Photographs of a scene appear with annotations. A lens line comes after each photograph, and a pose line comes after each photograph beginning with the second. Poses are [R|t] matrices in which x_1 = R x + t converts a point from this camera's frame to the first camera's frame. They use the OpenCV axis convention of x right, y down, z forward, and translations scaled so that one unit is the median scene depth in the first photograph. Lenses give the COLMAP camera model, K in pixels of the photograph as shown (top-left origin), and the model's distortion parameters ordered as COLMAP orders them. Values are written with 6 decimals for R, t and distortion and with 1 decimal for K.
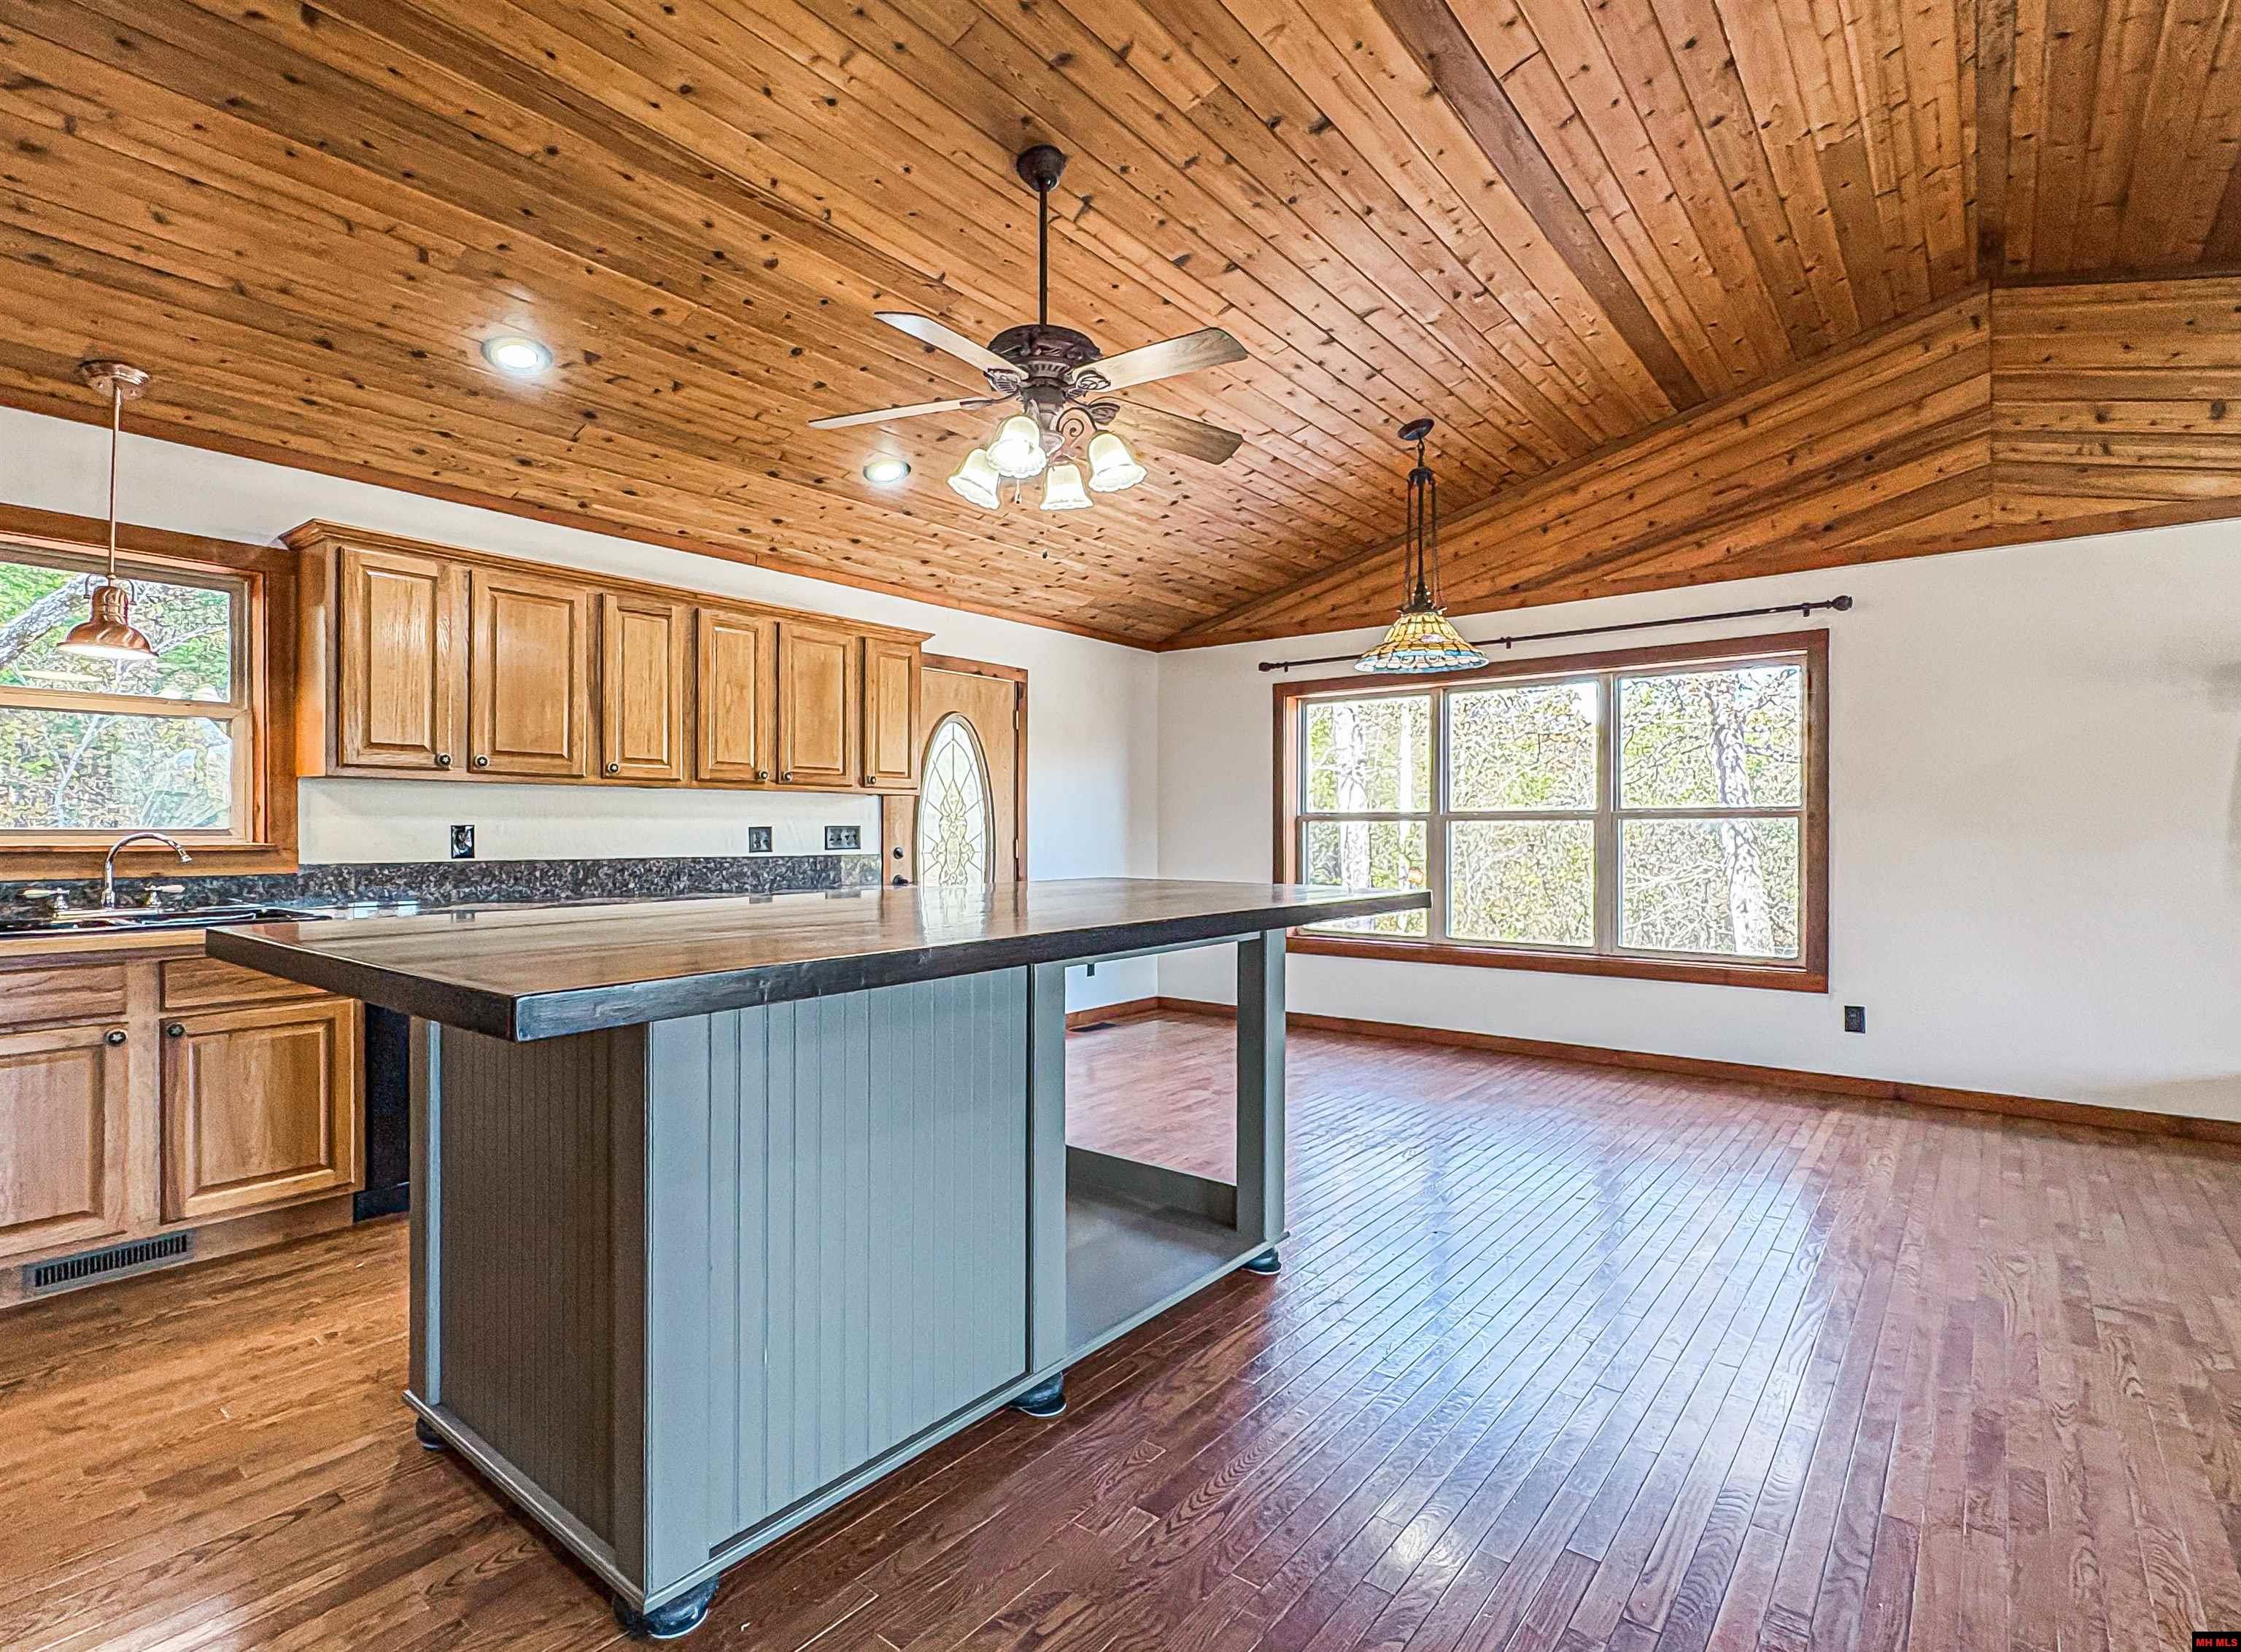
lens RADIAL K [[1090.9, 0, 1121.2], [0, 1090.9, 832.3], [0, 0, 1]] dist [-0.003533, -0.000908]
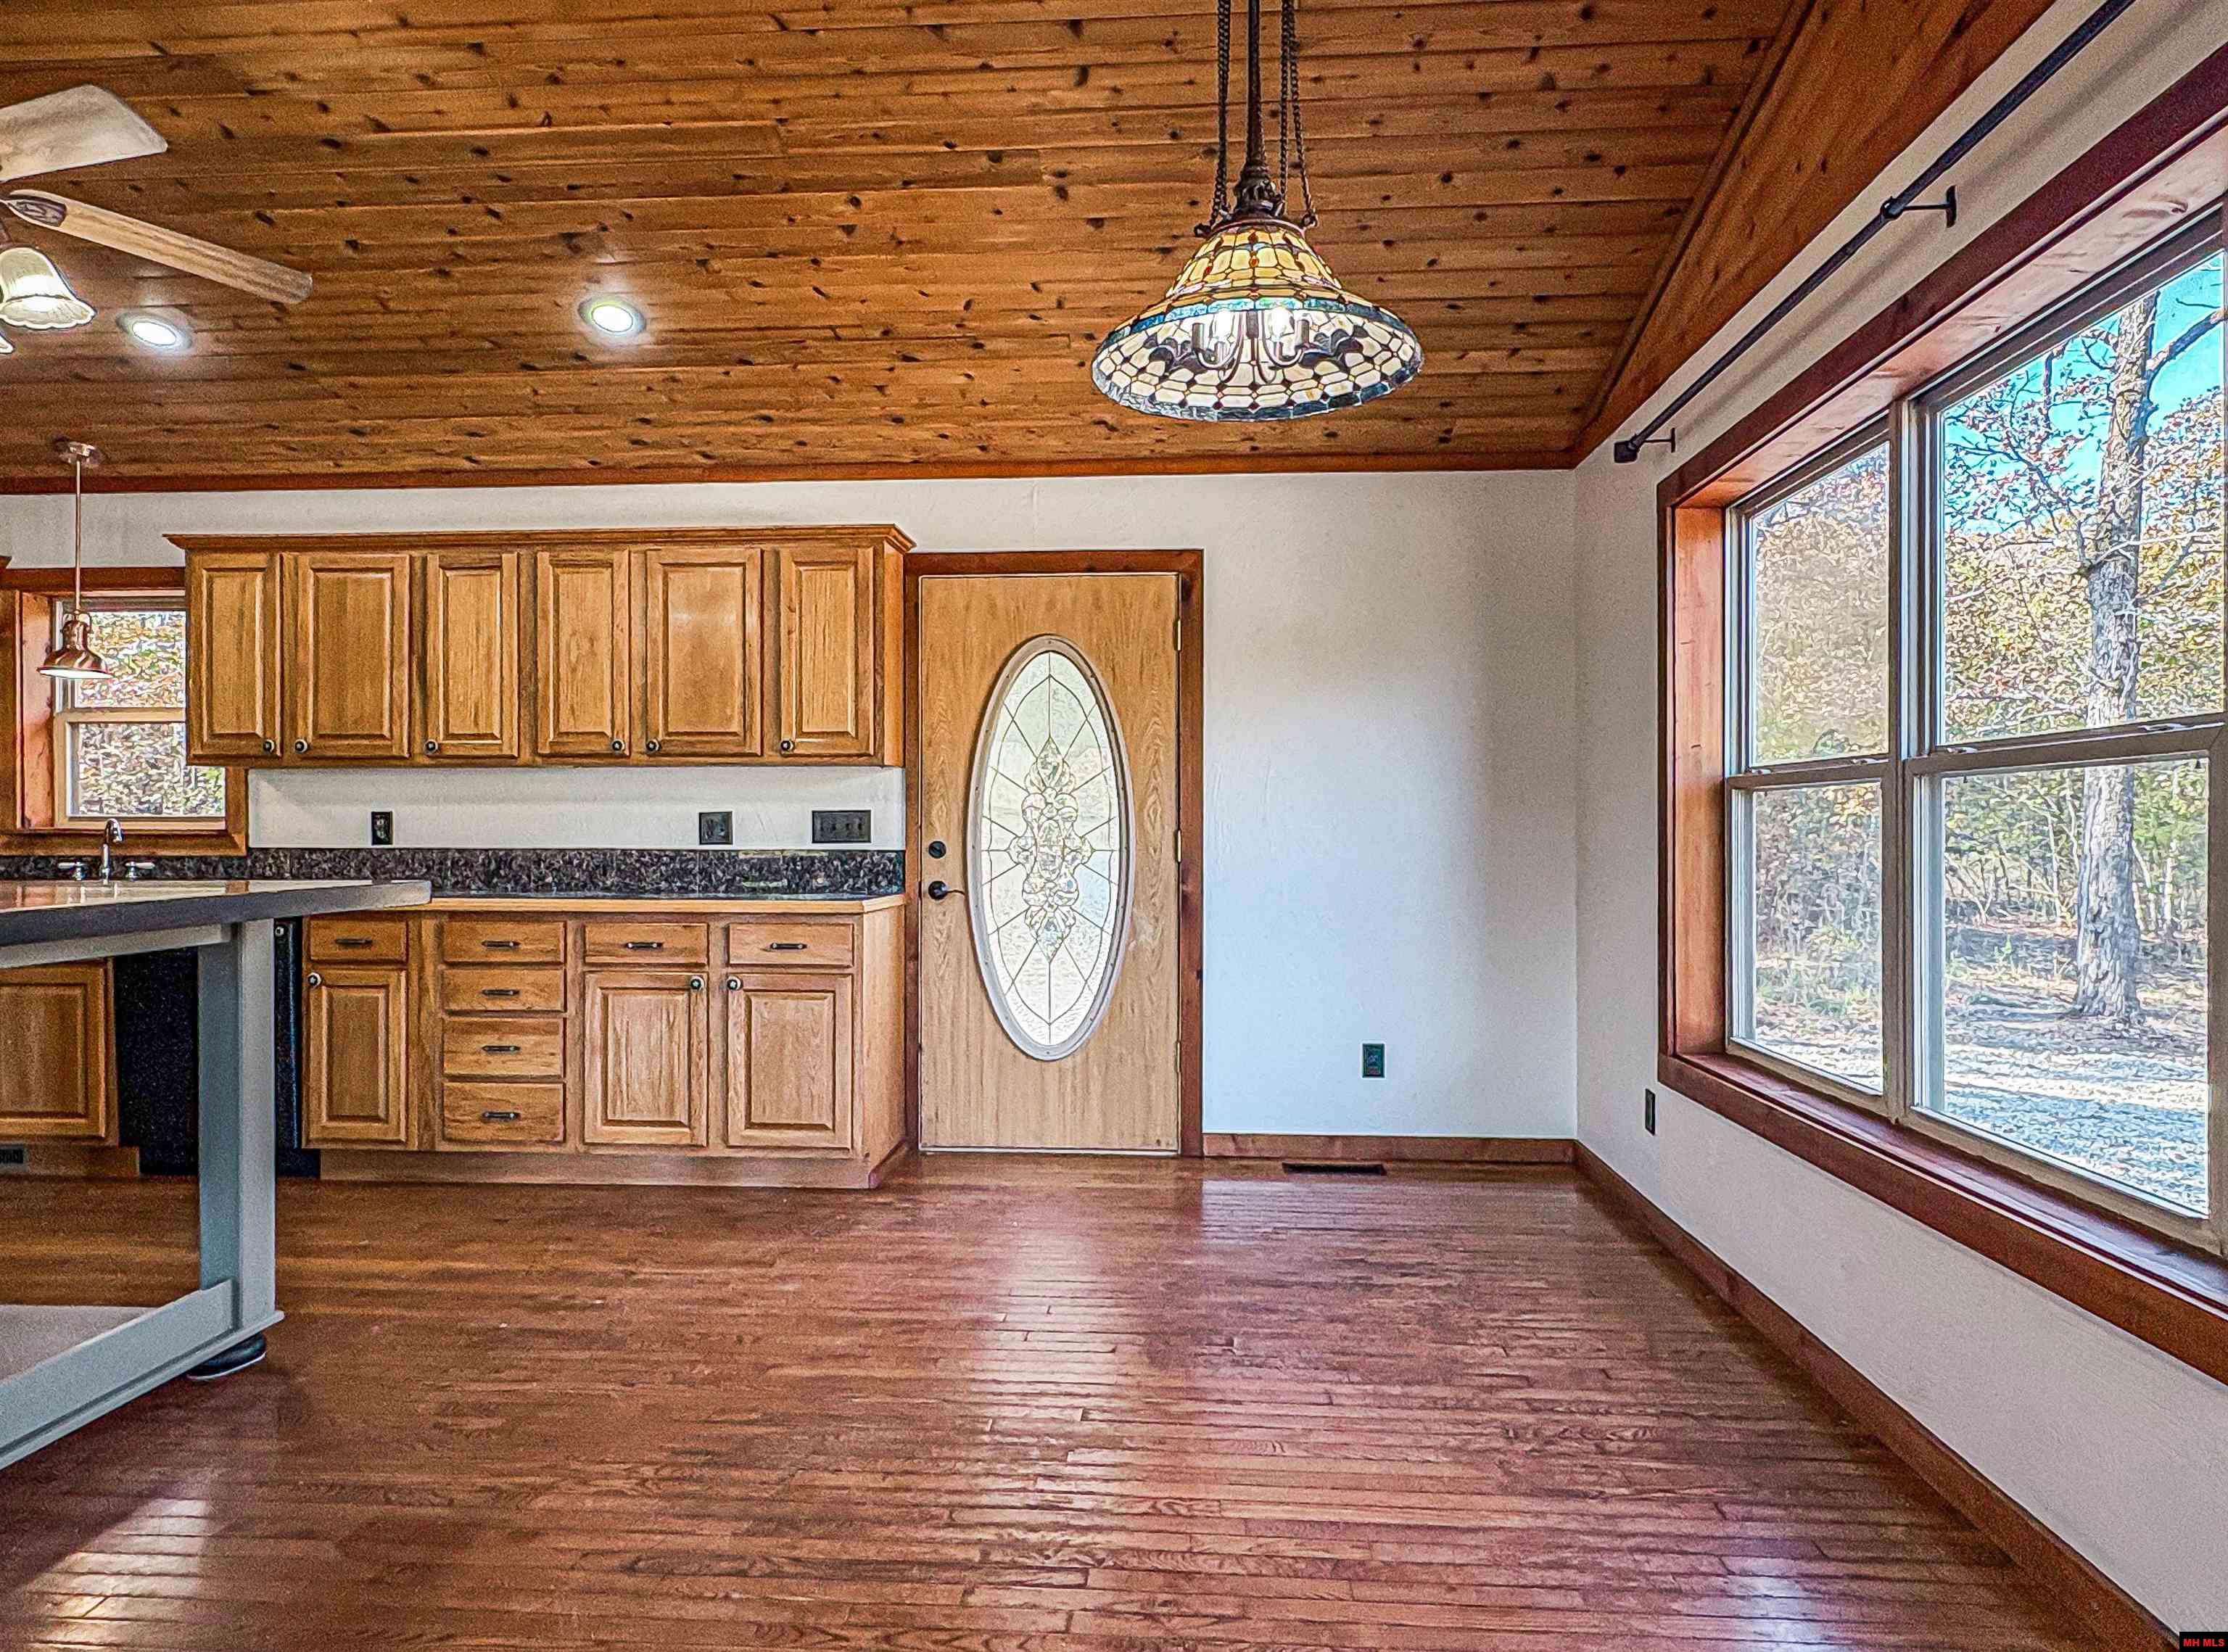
lens RADIAL K [[1299.3, 0, 1115.6], [0, 1299.3, 822.9], [0, 0, 1]] dist [0.000945, 0.001415]
pose [[0.571337, -0.000179, -0.820716, 0.657837], [-0.002161, 0.999996, -0.001723, 0.004016], [0.820713, 0.002757, 0.571334, 0.761188]]
